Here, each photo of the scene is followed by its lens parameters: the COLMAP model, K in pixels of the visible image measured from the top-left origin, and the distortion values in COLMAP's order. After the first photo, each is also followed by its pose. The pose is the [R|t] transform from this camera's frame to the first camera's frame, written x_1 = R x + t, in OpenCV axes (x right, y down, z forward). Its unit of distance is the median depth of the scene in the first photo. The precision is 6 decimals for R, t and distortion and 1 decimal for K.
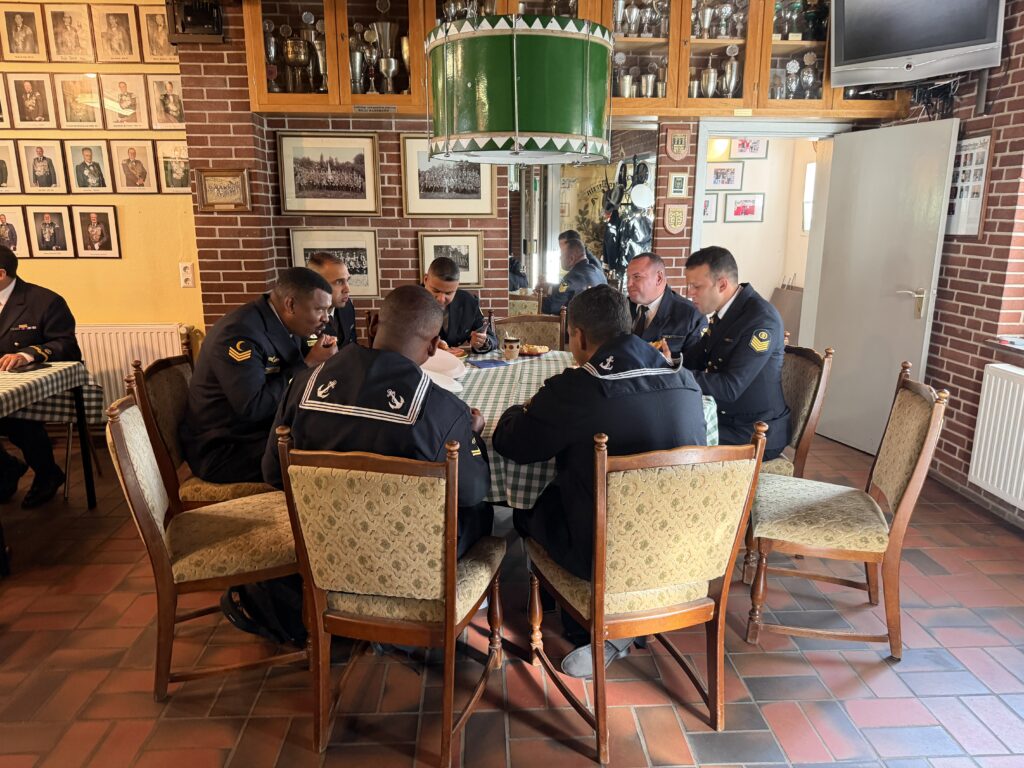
lens RADIAL K [[714.6, 0, 515.5], [0, 714.6, 391.1], [0, 0, 1]] dist [-0.002484, -0.014471]
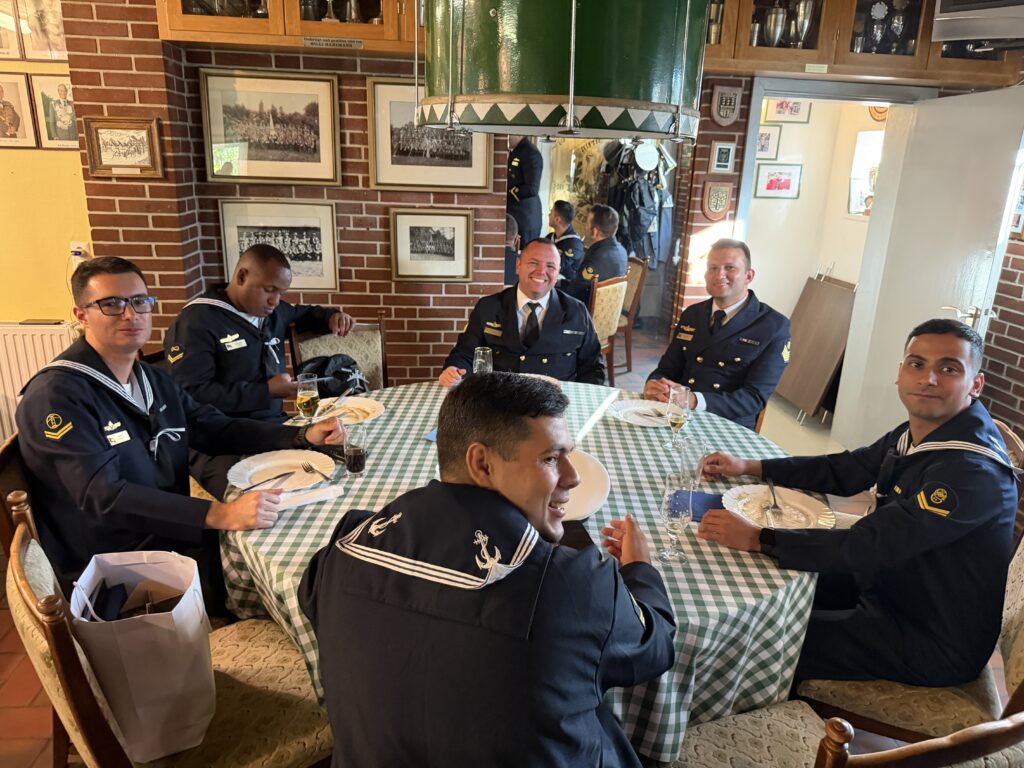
lens RADIAL K [[714.6, 0, 511.9], [0, 714.6, 378.7], [0, 0, 1]] dist [-0.002484, -0.014471]
pose [[0.998352, 0.017544, 0.054642, -0.046763], [-0.020887, 0.997906, 0.061211, -0.096806], [-0.053453, -0.062251, 0.996628, 0.231816]]
